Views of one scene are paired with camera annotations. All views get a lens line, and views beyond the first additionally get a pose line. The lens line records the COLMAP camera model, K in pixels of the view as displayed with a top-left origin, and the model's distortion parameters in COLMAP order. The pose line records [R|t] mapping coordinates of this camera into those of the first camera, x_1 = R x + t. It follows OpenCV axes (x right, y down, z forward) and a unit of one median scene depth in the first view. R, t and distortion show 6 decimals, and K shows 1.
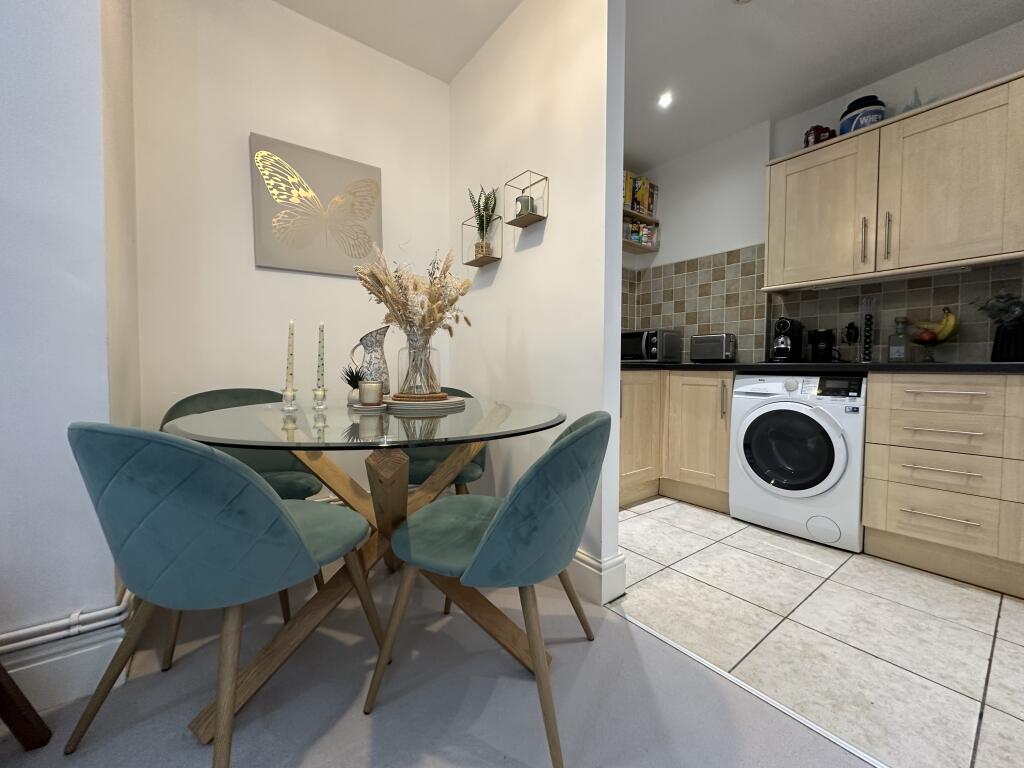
lens RADIAL K [[407.8, 0, 512.2], [0, 407.8, 382.6], [0, 0, 1]] dist [-0.003960, 0.000781]
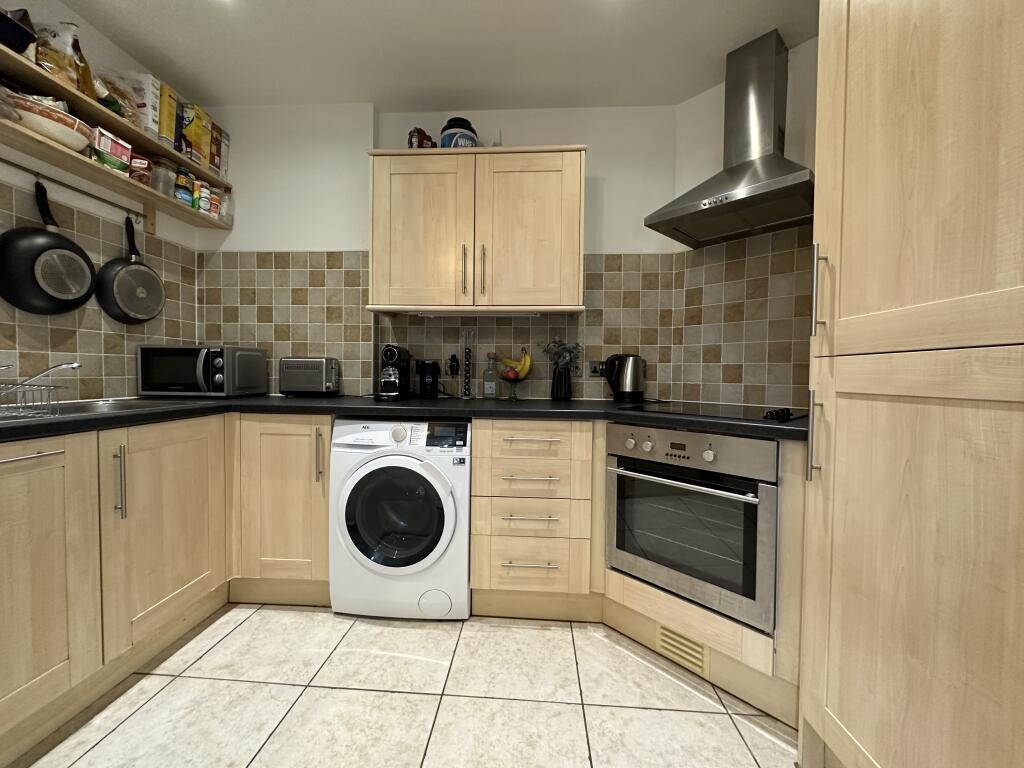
lens RADIAL K [[407.8, 0, 511.0], [0, 407.8, 384.4], [0, 0, 1]] dist [-0.003960, 0.000781]
pose [[0.655628, -0.018629, 0.754854, 0.205285], [0.017015, 0.999806, 0.009896, -0.085940], [-0.754893, 0.006356, 0.655818, 0.279229]]
